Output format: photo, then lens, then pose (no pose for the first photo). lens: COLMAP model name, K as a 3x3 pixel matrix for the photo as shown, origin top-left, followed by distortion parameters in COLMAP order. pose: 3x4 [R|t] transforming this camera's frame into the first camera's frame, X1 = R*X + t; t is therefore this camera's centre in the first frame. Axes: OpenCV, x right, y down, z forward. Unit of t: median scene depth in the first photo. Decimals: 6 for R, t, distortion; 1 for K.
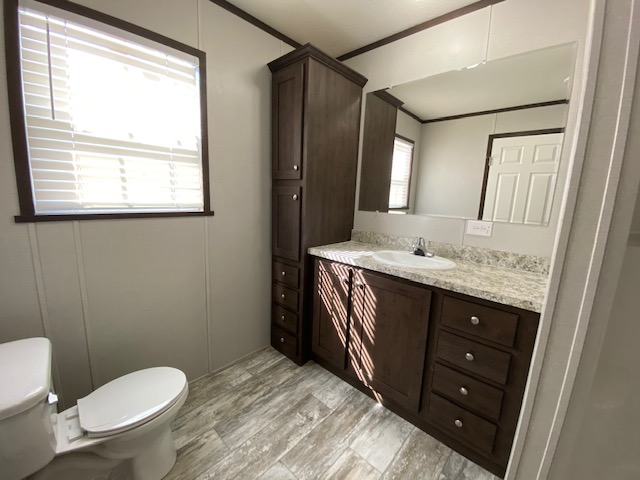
lens RADIAL K [[261.9, 0, 323.5], [0, 261.9, 237.4], [0, 0, 1]] dist [-0.001043, -0.008823]
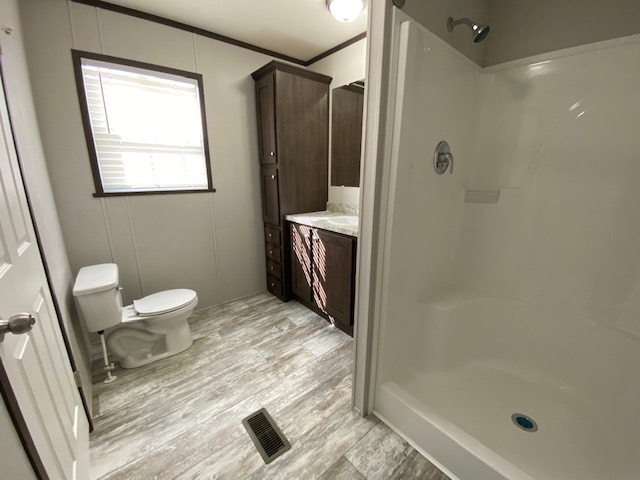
lens RADIAL K [[261.9, 0, 325.8], [0, 261.9, 238.0], [0, 0, 1]] dist [-0.001043, -0.008823]
pose [[0.992395, -0.005541, -0.122966, 0.362408], [0.015353, 0.996757, 0.078987, 0.064396], [0.122130, -0.080274, 0.989263, -0.362591]]
